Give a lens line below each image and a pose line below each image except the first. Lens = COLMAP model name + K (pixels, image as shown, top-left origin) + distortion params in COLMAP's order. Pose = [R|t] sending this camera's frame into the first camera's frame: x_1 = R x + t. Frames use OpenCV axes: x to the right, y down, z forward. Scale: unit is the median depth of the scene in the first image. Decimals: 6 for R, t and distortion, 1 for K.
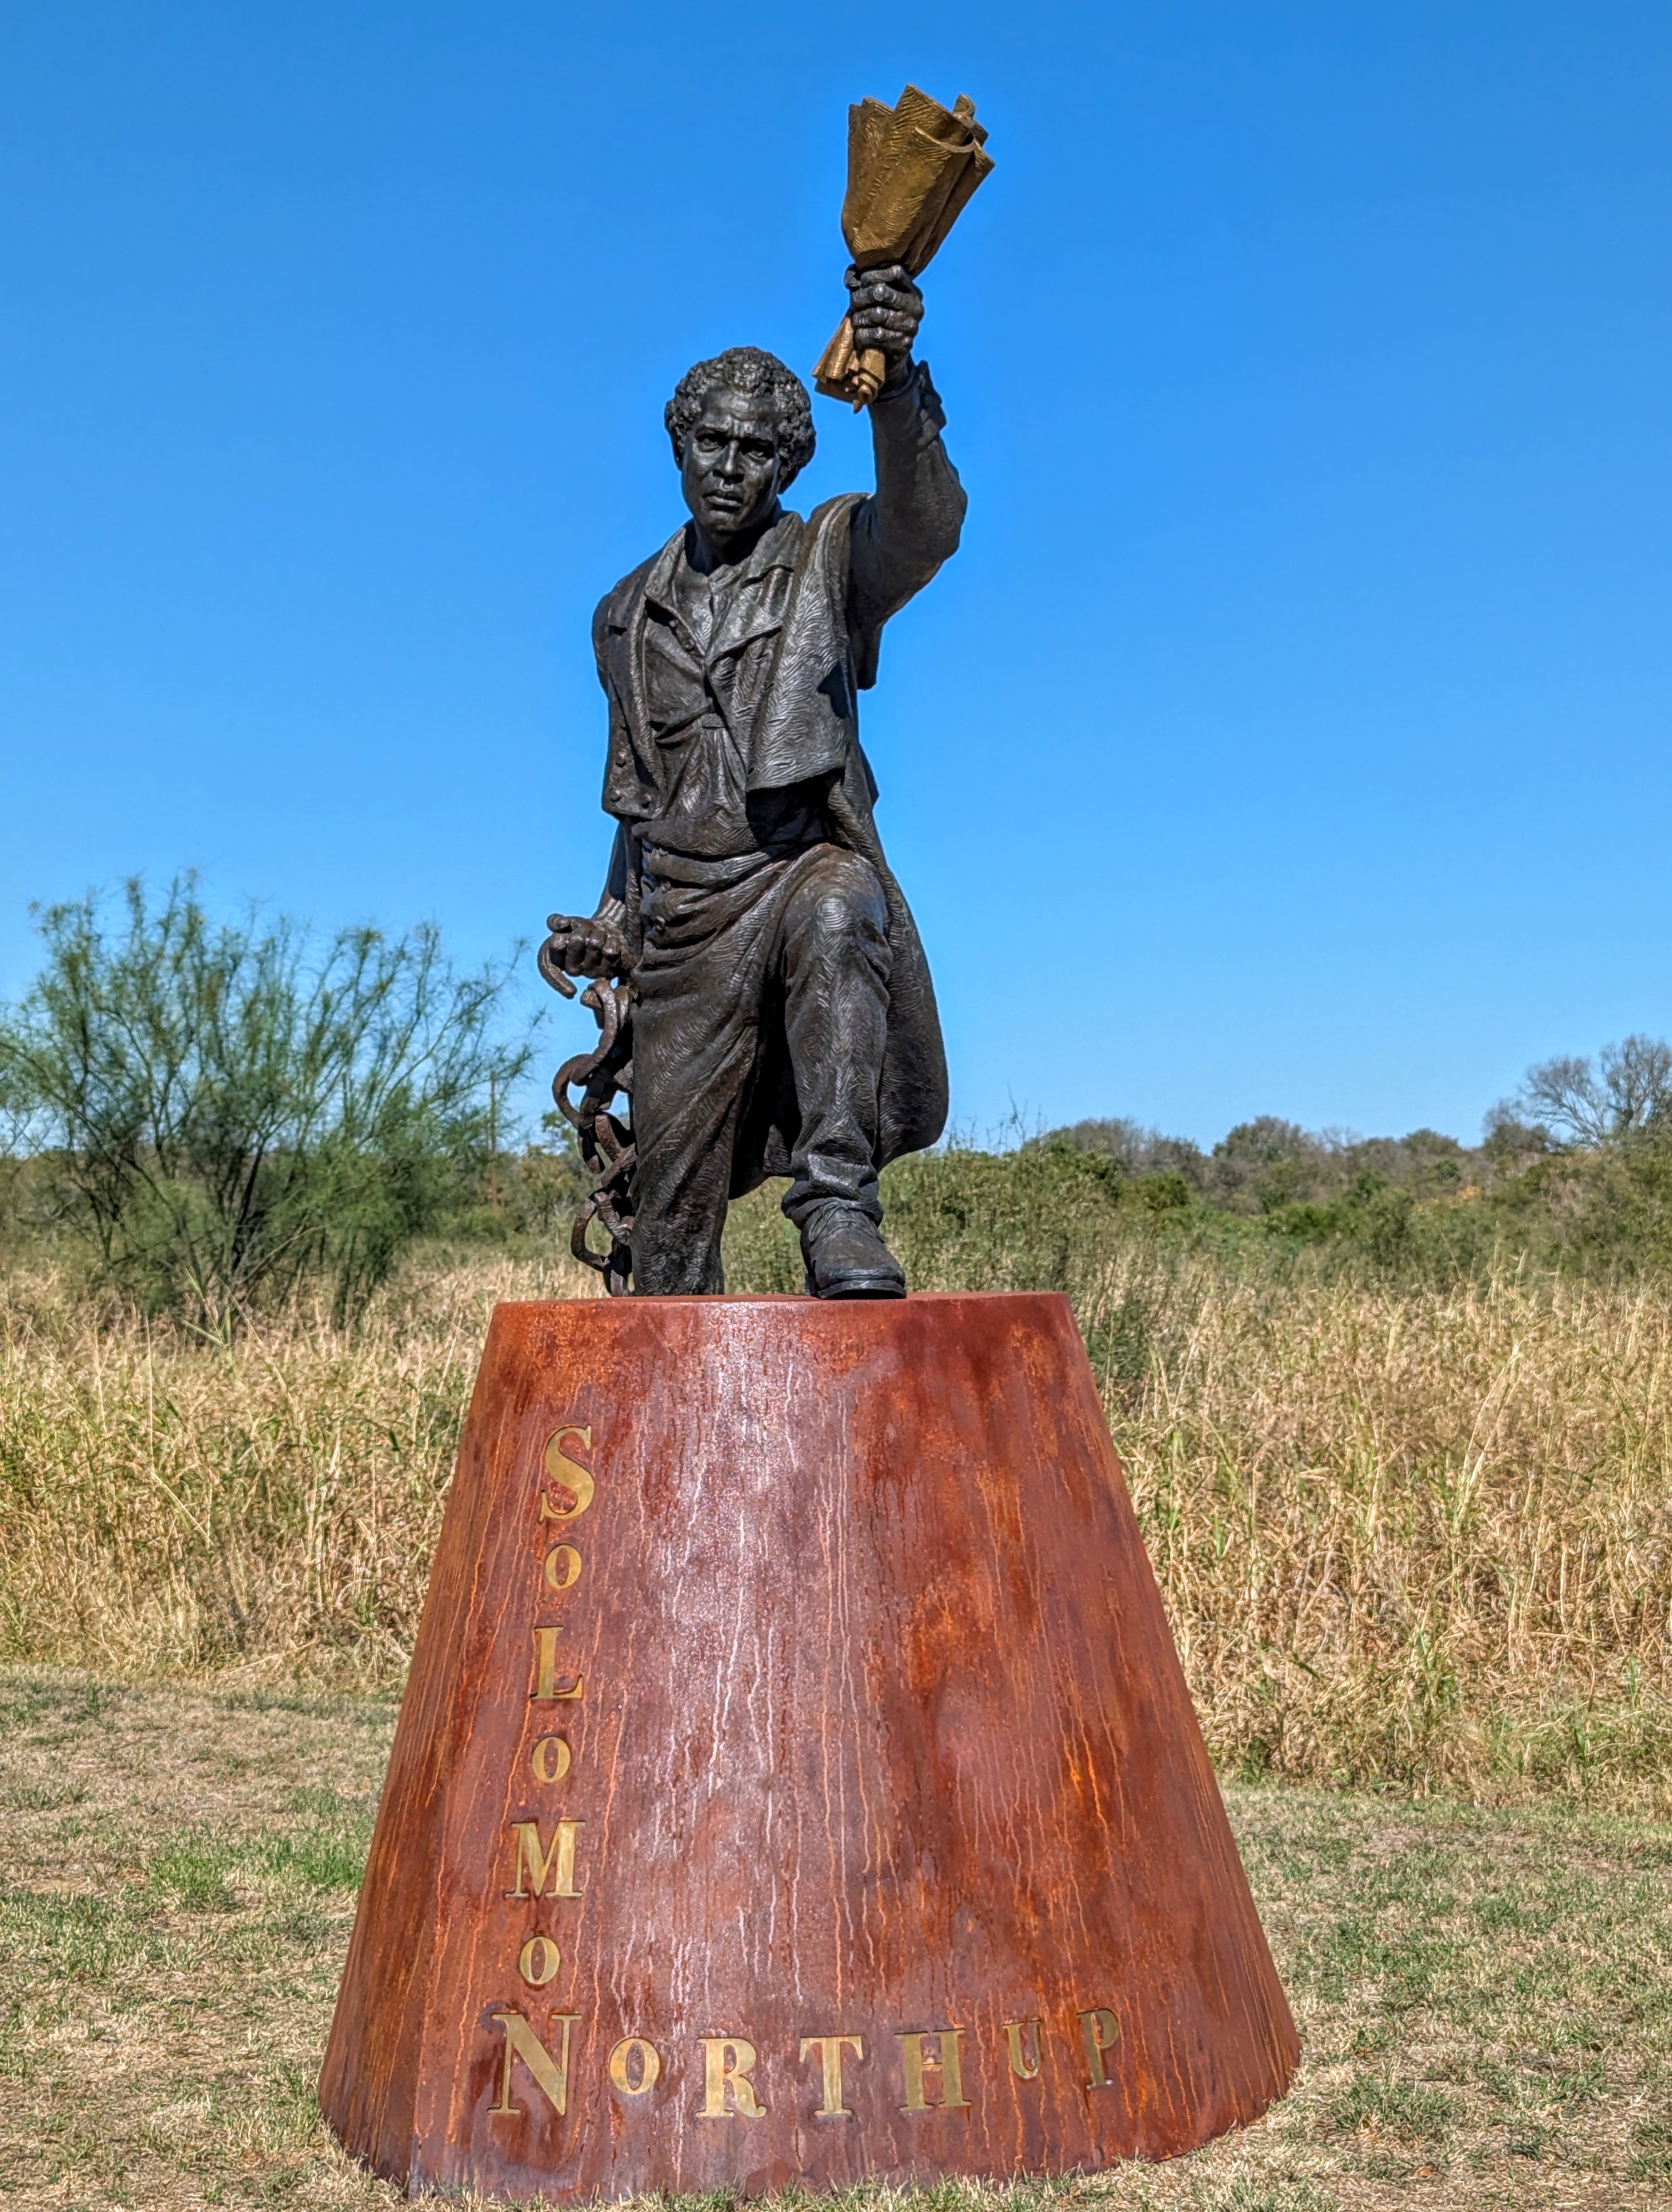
lens RADIAL K [[3145.5, 0, 842.9], [0, 3145.5, 1099.9], [0, 0, 1]] dist [0.018672, 0.000000]
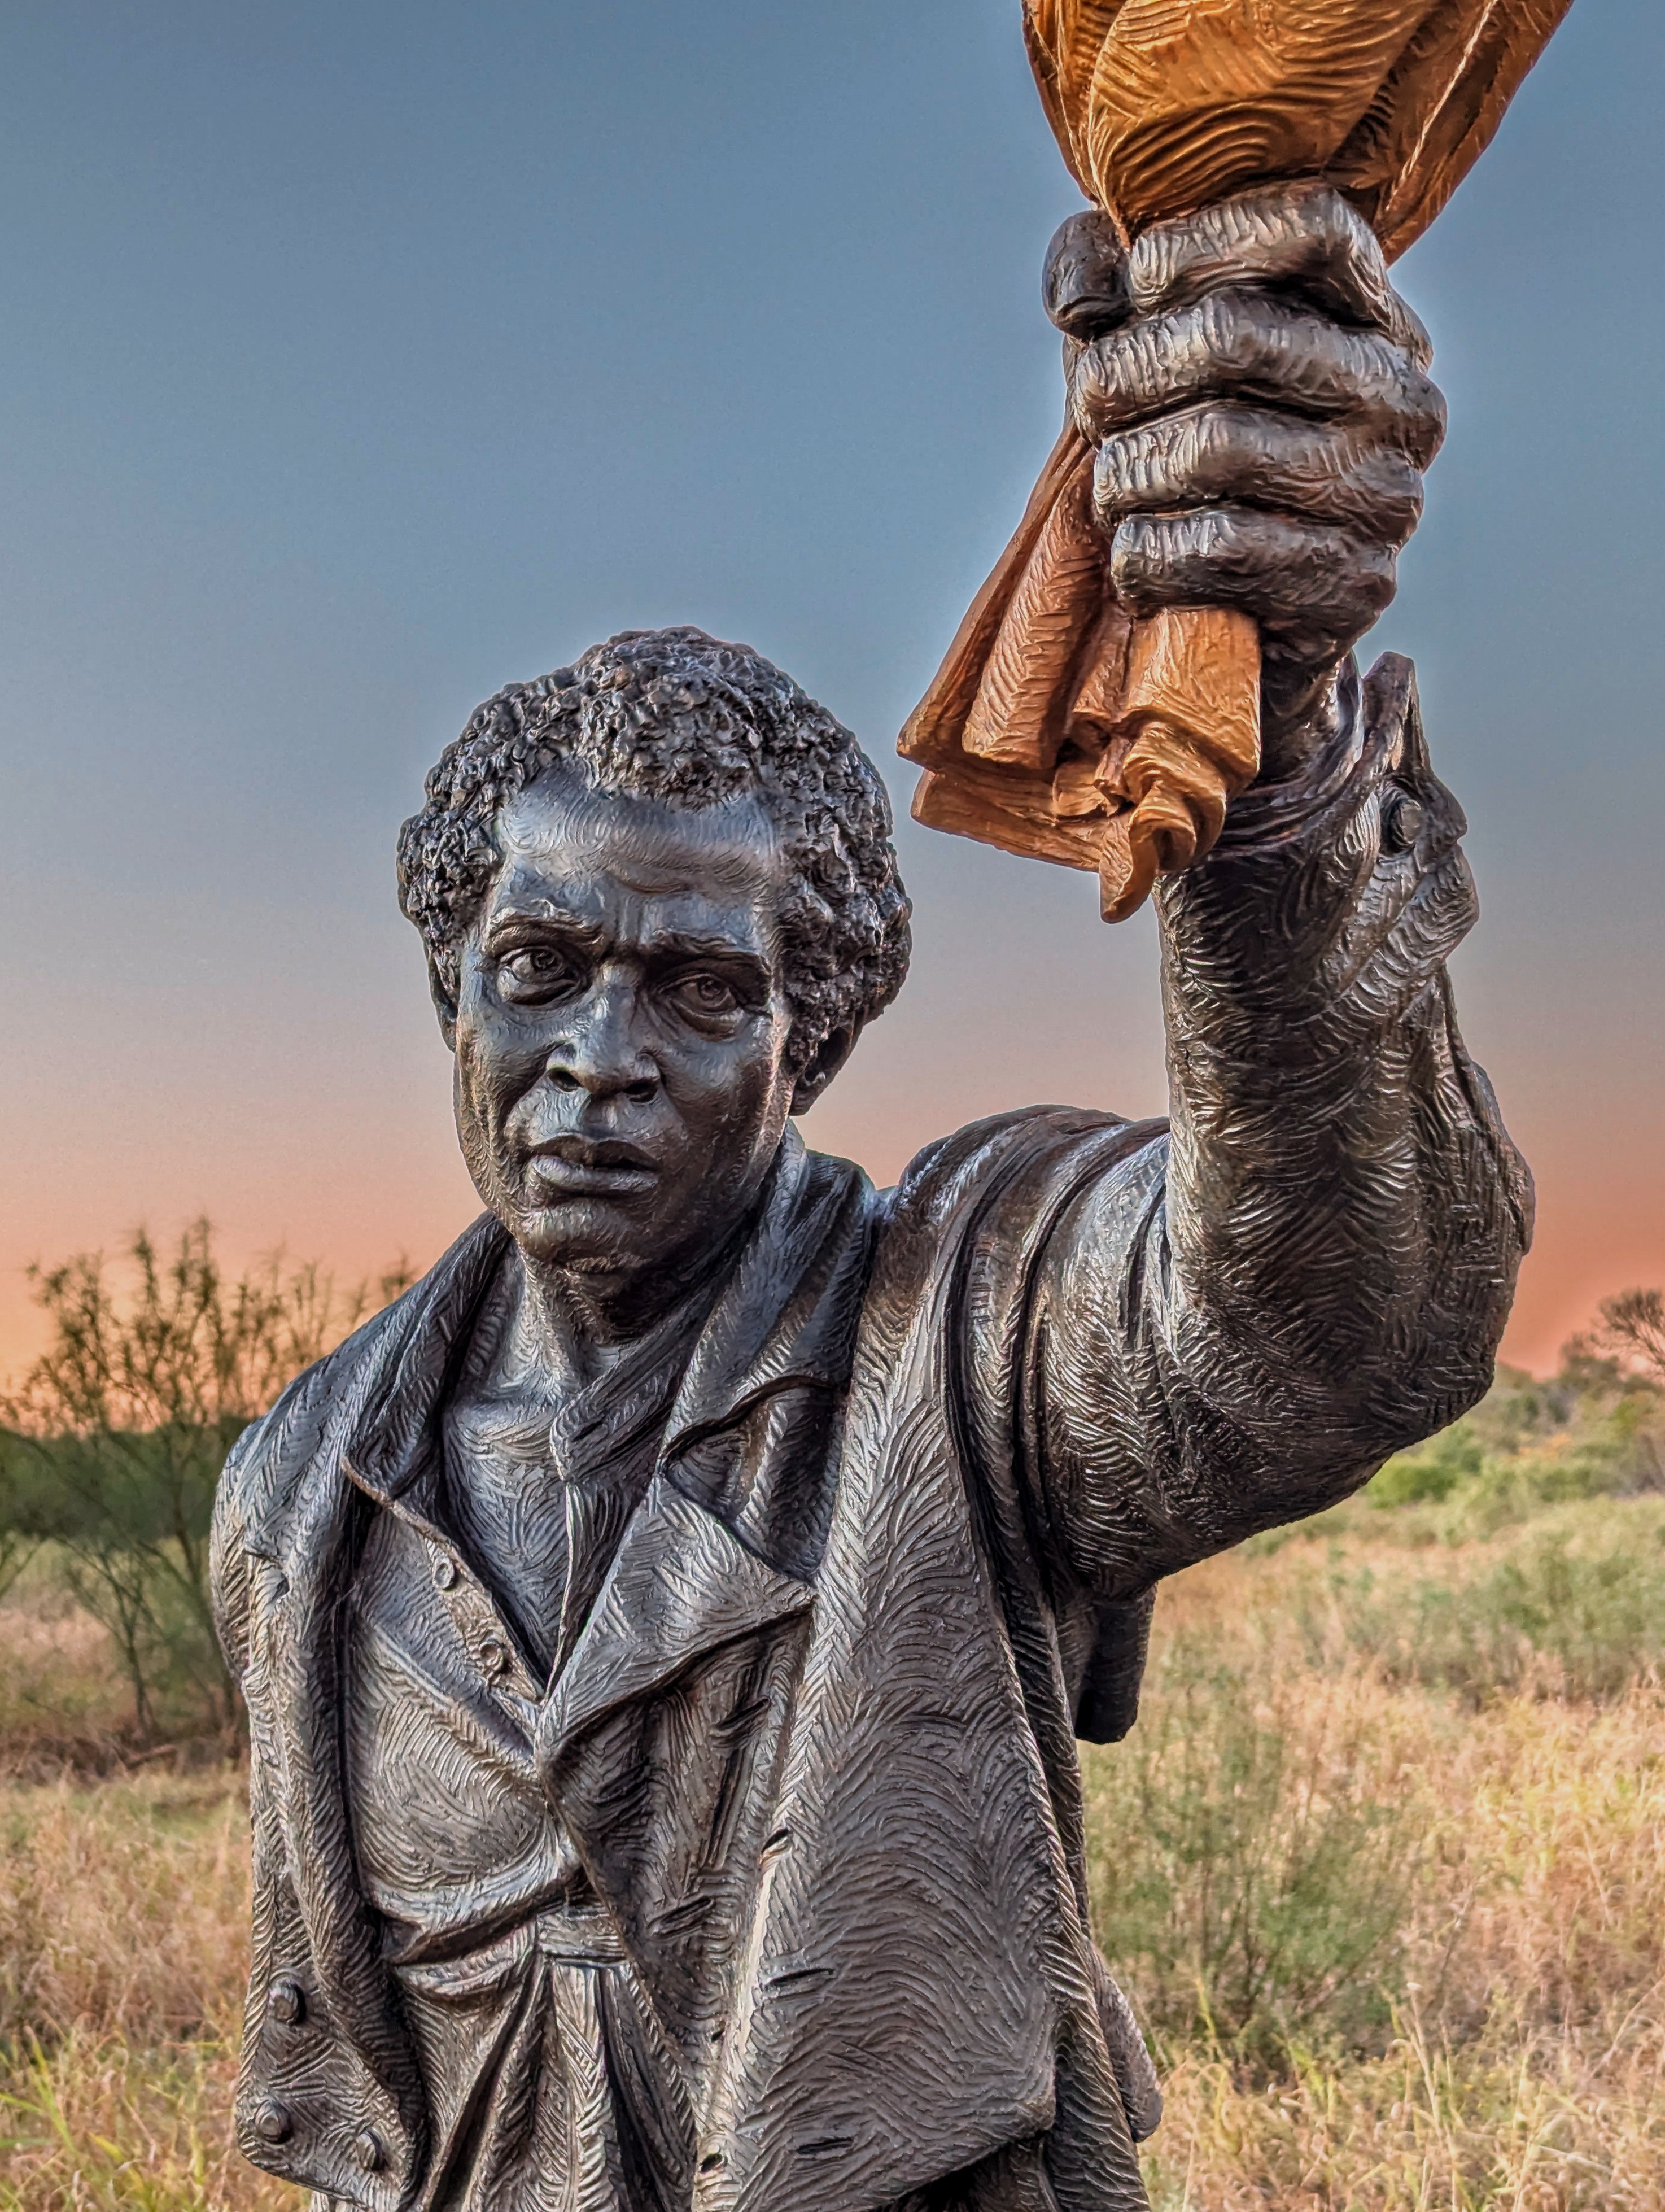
lens RADIAL K [[3075.3, 0, 829.4], [0, 3075.3, 1110.1], [0, 0, 1]] dist [-0.126412, 0.000000]
pose [[0.999046, -0.032266, -0.029444, -0.008368], [0.029863, 0.996452, -0.078684, -0.169813], [0.031879, 0.077729, 0.996465, 0.713283]]
